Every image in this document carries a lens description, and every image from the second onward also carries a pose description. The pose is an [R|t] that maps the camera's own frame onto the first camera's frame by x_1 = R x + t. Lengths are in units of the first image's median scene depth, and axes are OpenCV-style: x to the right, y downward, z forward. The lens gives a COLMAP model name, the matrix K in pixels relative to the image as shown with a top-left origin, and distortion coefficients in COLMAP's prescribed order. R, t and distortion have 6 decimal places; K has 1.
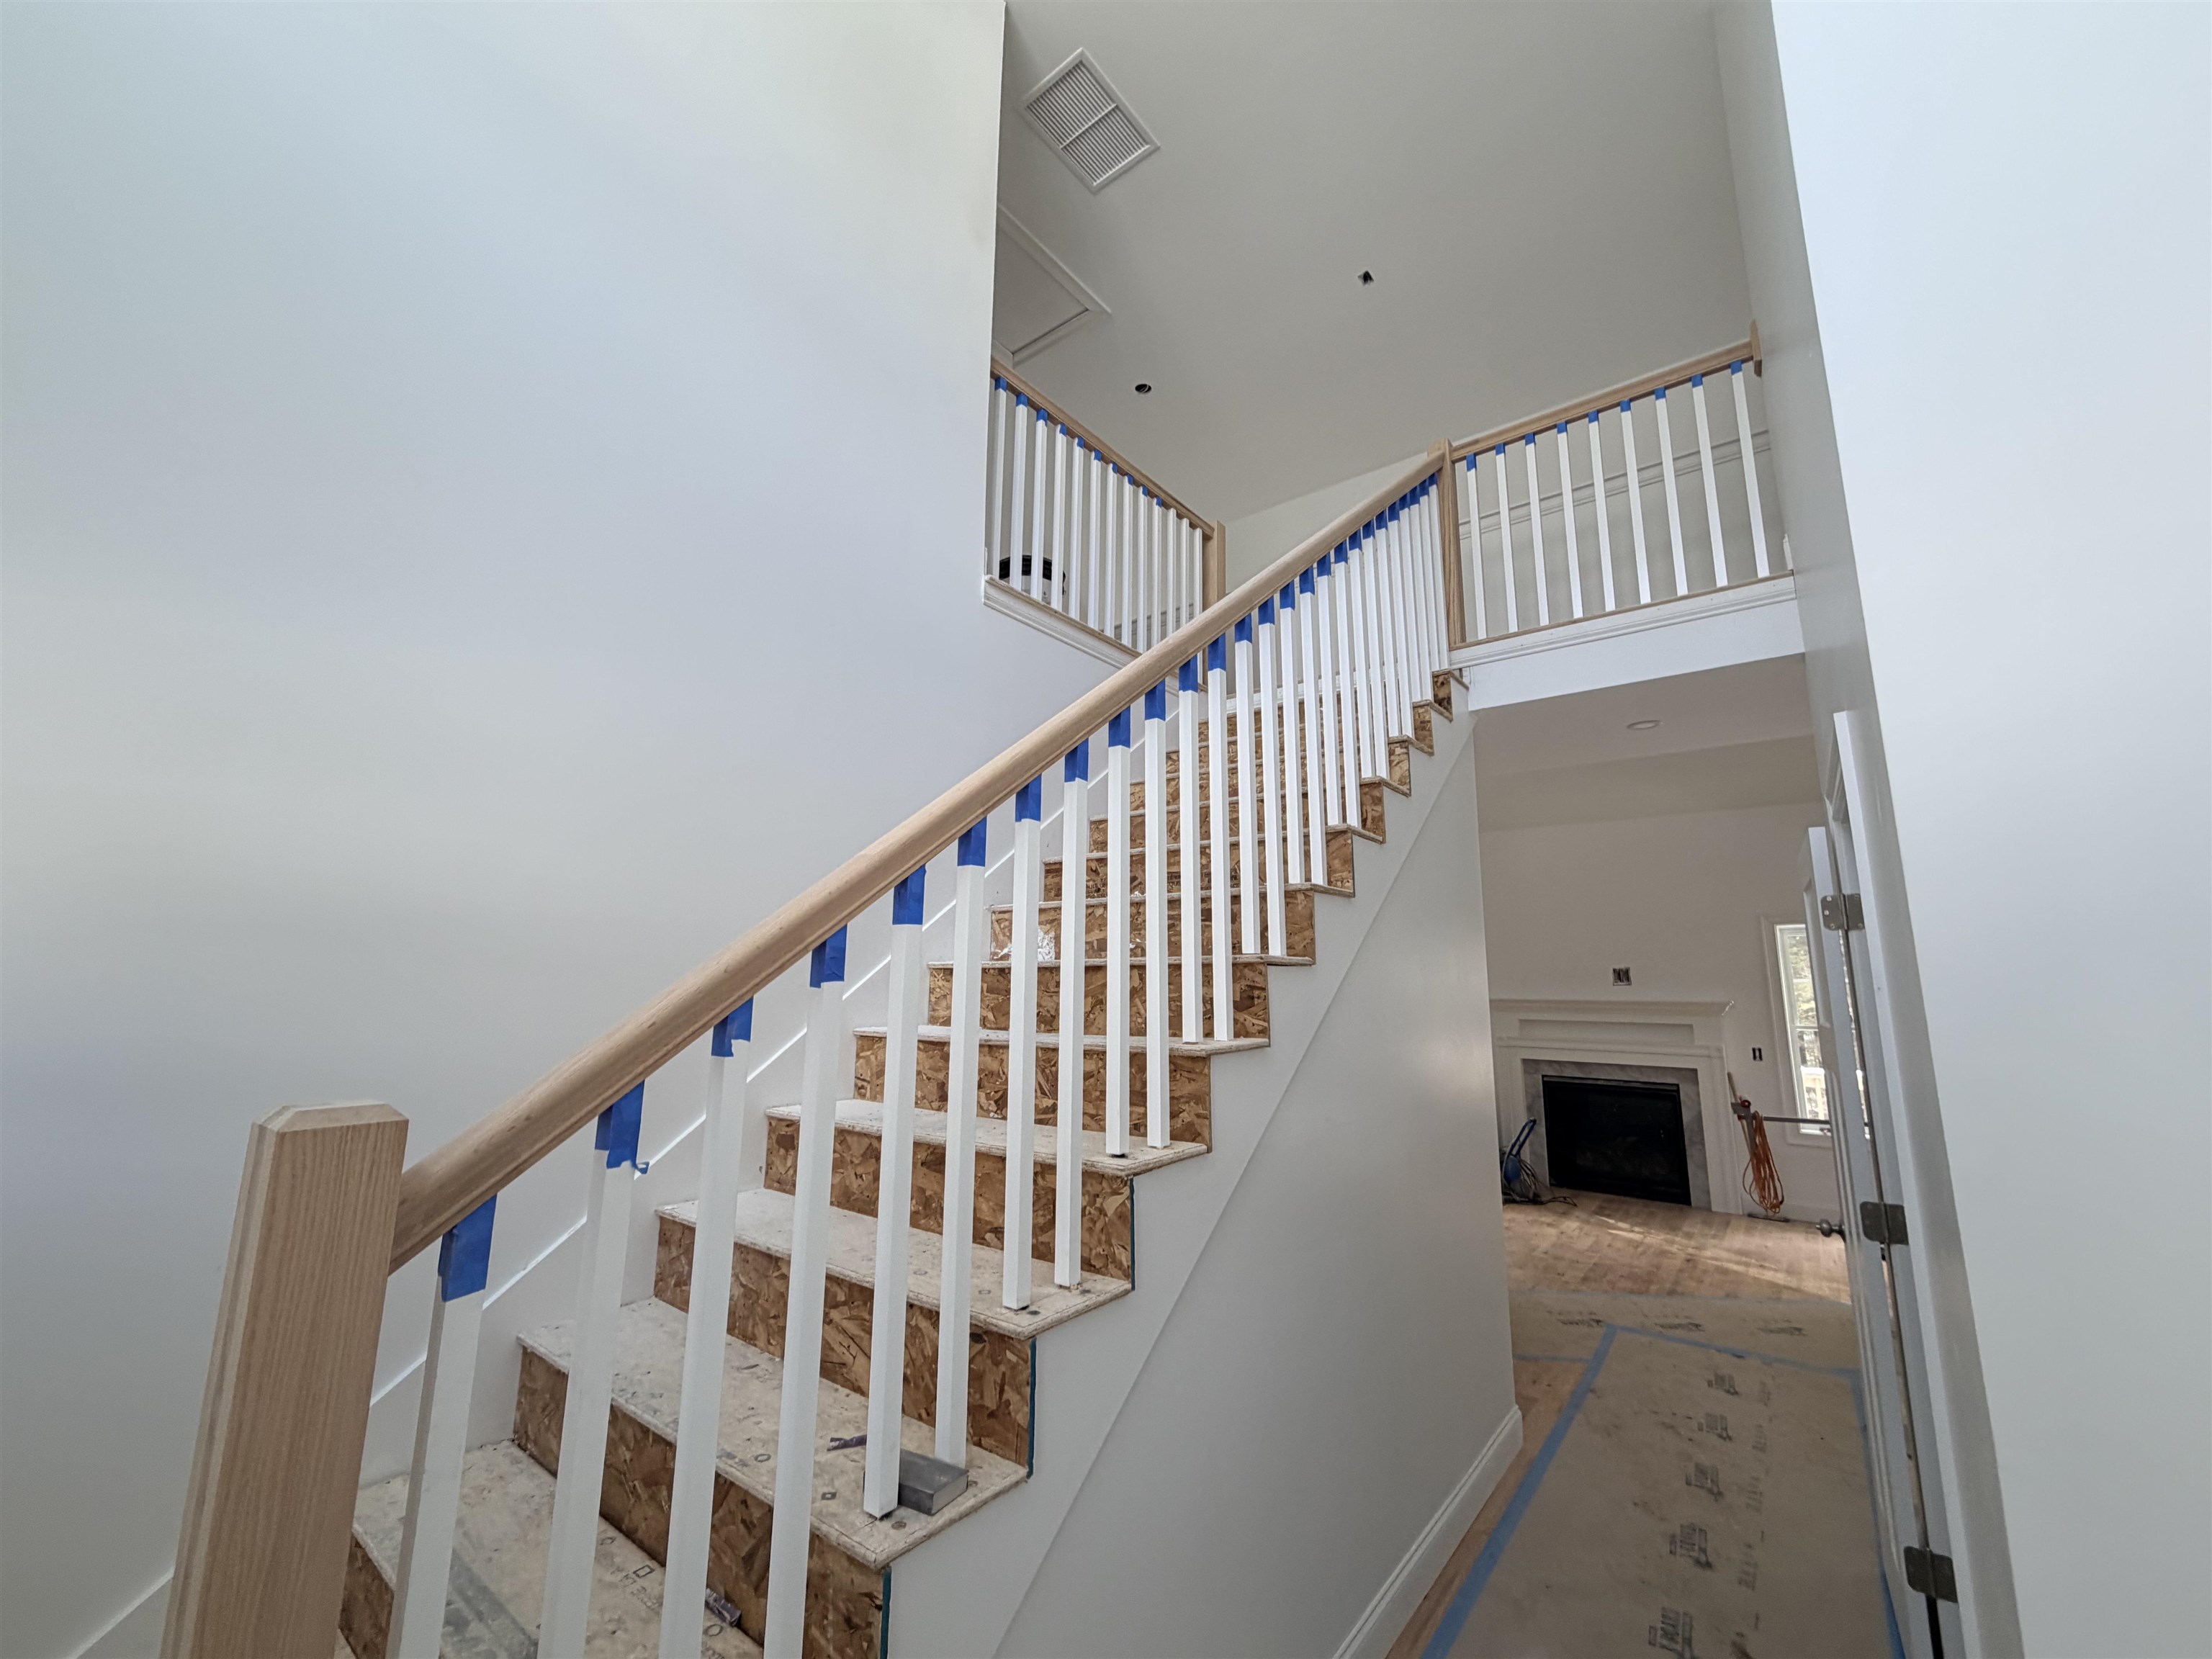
lens RADIAL K [[882.5, 0, 1099.3], [0, 882.5, 829.3], [0, 0, 1]] dist [-0.000567, -0.000102]
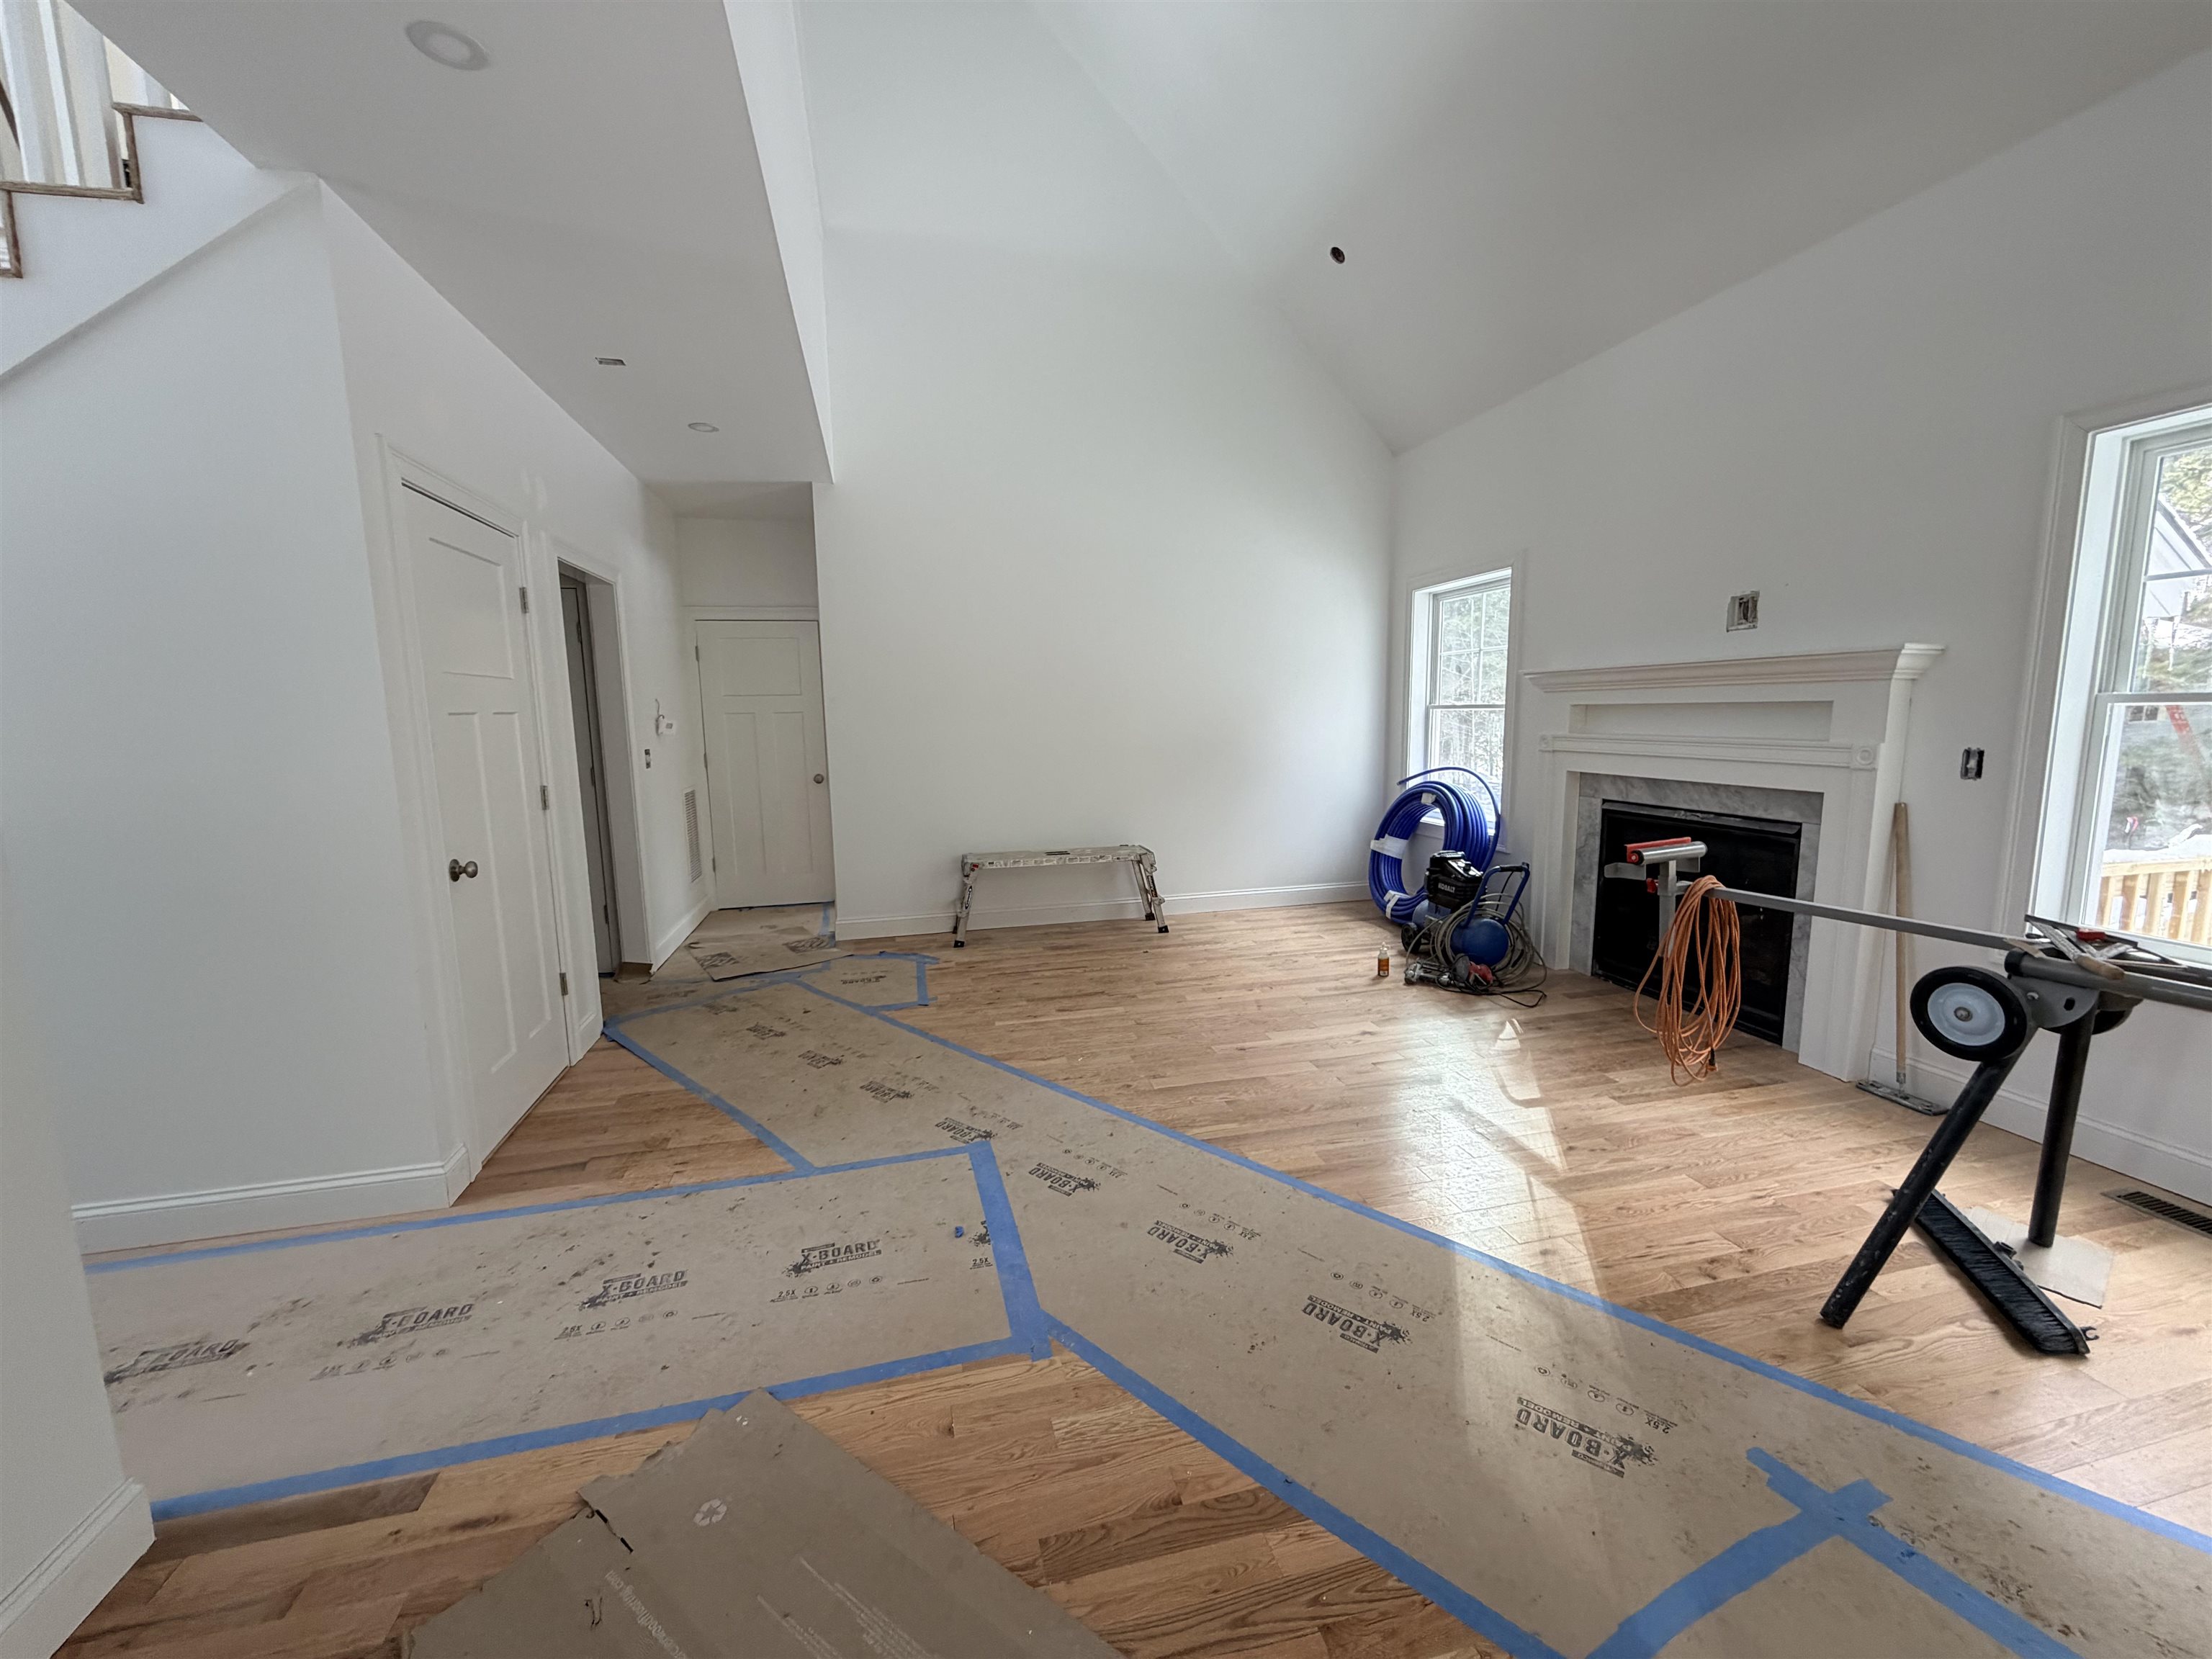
lens RADIAL K [[882.5, 0, 1099.3], [0, 882.5, 829.3], [0, 0, 1]] dist [-0.000567, -0.000102]
pose [[0.786886, 0.058243, -0.614344, 1.017238], [0.131044, 0.957059, 0.258583, 0.178336], [0.603024, -0.283981, 0.745464, 0.621282]]
